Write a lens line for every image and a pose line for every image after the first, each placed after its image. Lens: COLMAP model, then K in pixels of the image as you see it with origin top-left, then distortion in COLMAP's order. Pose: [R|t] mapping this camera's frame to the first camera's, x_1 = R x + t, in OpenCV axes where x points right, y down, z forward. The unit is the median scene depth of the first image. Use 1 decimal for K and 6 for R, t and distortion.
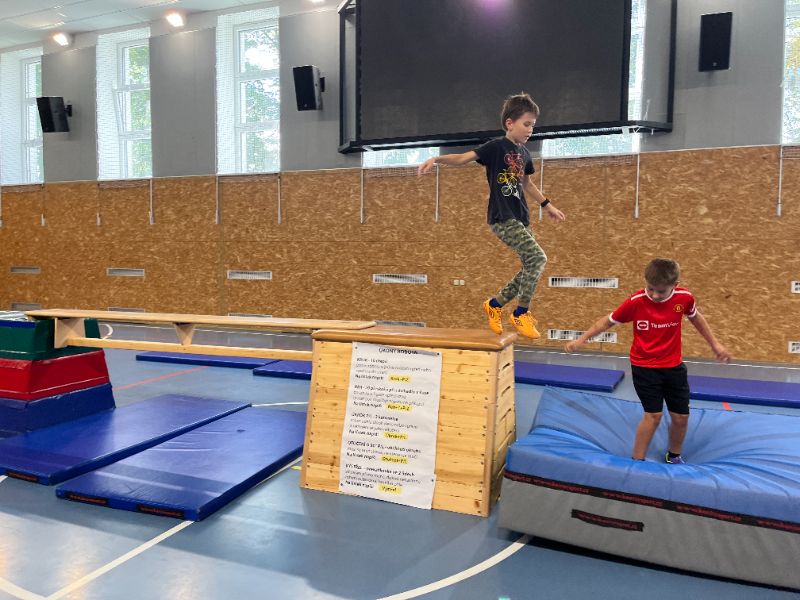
lens RADIAL K [[600.2, 0, 404.1], [0, 600.2, 301.5], [0, 0, 1]] dist [0.031749, -0.036964]
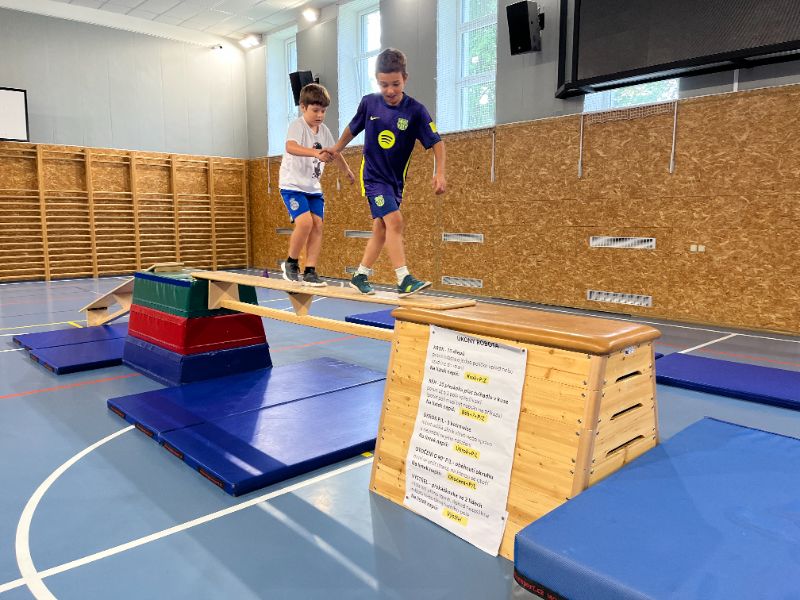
lens RADIAL K [[600.2, 0, 396.4], [0, 600.2, 298.0], [0, 0, 1]] dist [0.031749, -0.036964]
pose [[0.899503, 0.049750, -0.434072, 0.084762], [-0.024217, 0.997646, 0.064158, -0.007381], [0.436242, -0.047199, 0.898591, 0.100069]]
